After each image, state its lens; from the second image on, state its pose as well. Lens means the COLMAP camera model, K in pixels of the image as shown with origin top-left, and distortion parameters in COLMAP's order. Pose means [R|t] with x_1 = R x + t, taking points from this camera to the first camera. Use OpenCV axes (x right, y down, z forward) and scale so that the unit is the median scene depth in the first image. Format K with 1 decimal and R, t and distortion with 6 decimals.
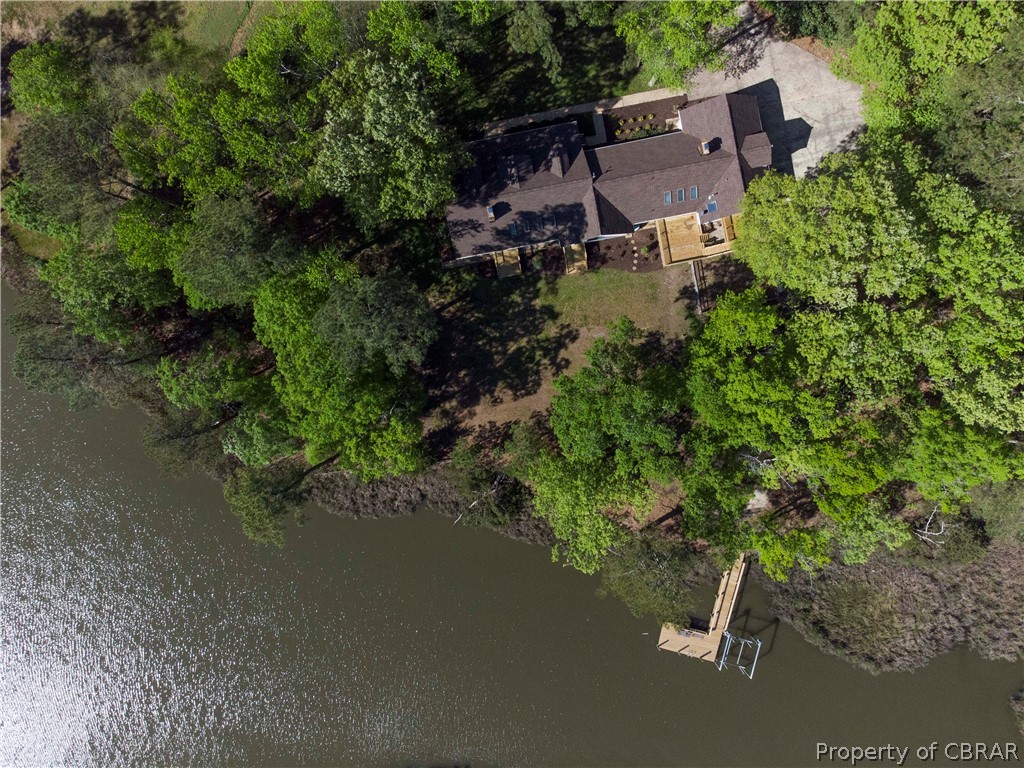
lens RADIAL K [[748.7, 0, 508.9], [0, 748.7, 383.3], [0, 0, 1]] dist [0.030285, -0.009805]
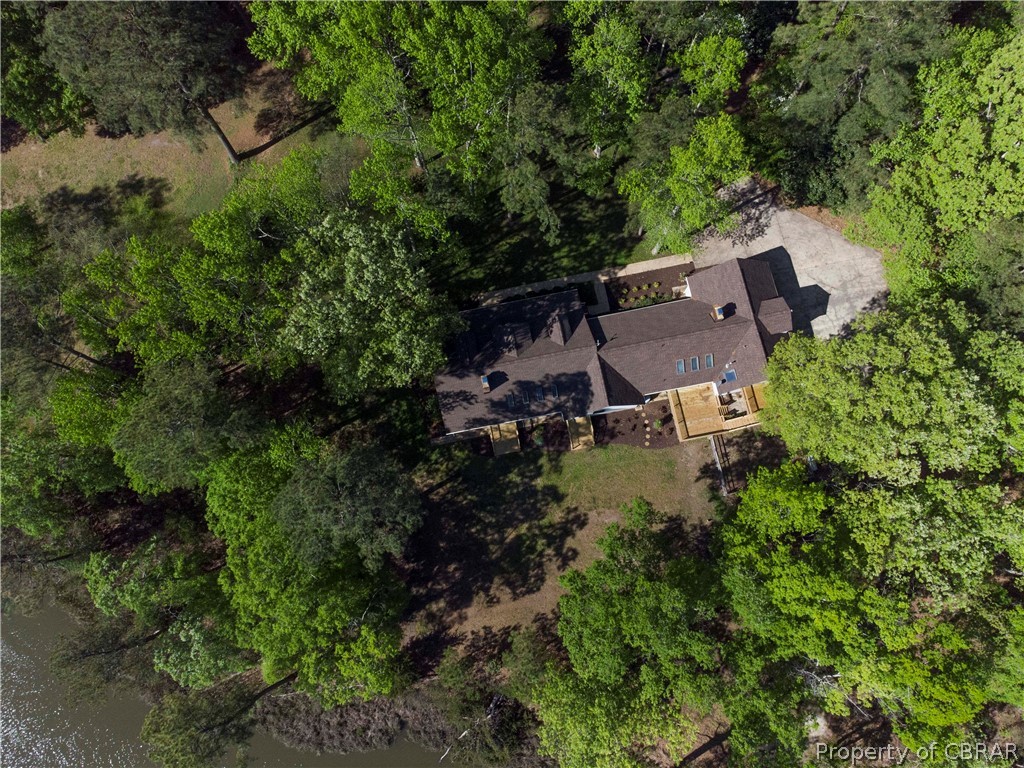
lens RADIAL K [[748.7, 0, 510.9], [0, 748.7, 387.8], [0, 0, 1]] dist [0.030285, -0.009805]
pose [[0.999967, -0.007991, 0.001315, 0.005658], [0.008072, 0.970067, -0.242701, -0.004214], [0.000664, 0.242704, 0.970100, 0.141820]]
